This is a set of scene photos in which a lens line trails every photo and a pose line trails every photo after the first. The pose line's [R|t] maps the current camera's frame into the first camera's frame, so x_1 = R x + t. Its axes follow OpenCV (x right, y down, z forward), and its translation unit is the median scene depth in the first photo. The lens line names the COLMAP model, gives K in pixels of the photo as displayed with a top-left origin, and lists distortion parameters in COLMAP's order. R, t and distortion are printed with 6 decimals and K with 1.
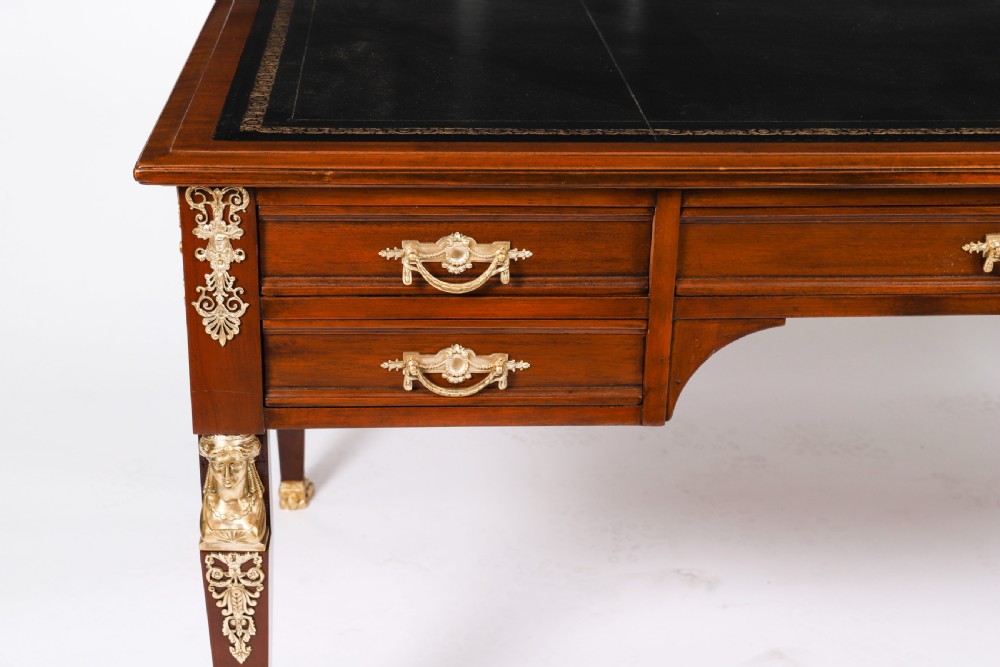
lens RADIAL K [[1588.3, 0, 500.3], [0, 1588.3, 335.8], [0, 0, 1]] dist [0.077573, 0.093696]
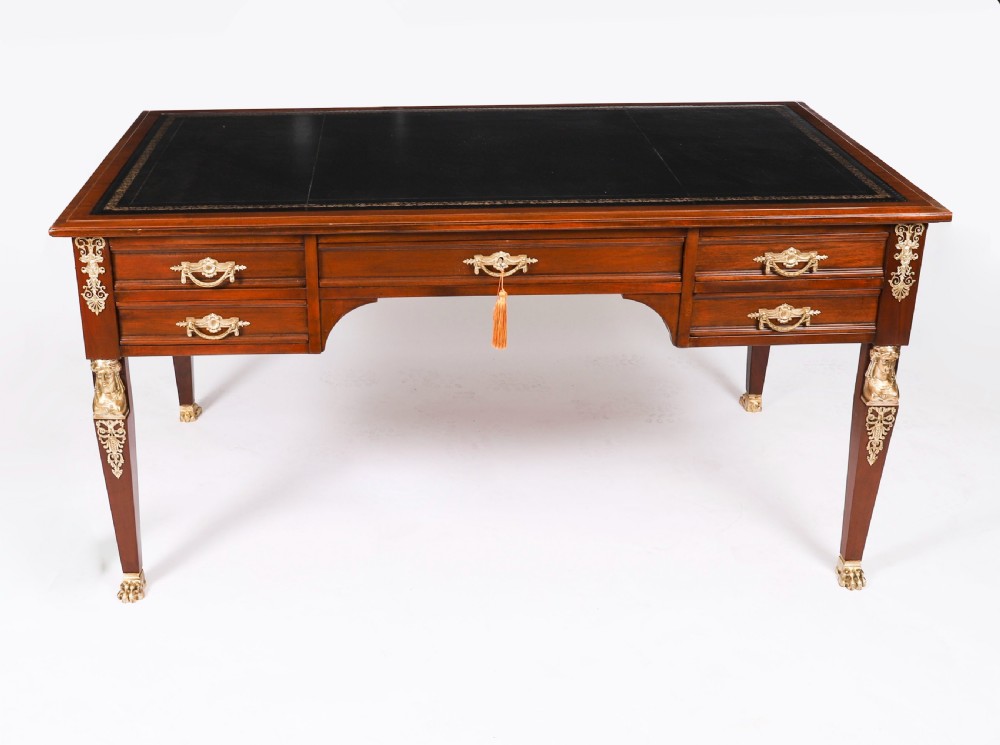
lens RADIAL K [[1308.1, 0, 400.7], [0, 1308.1, 351.5], [0, 0, 1]] dist [-0.064639, 0.055916]
pose [[0.997087, -0.009111, -0.075727, 0.334388], [0.009329, 0.999953, 0.002520, 0.051807], [0.075701, -0.003219, 0.997125, -0.626014]]
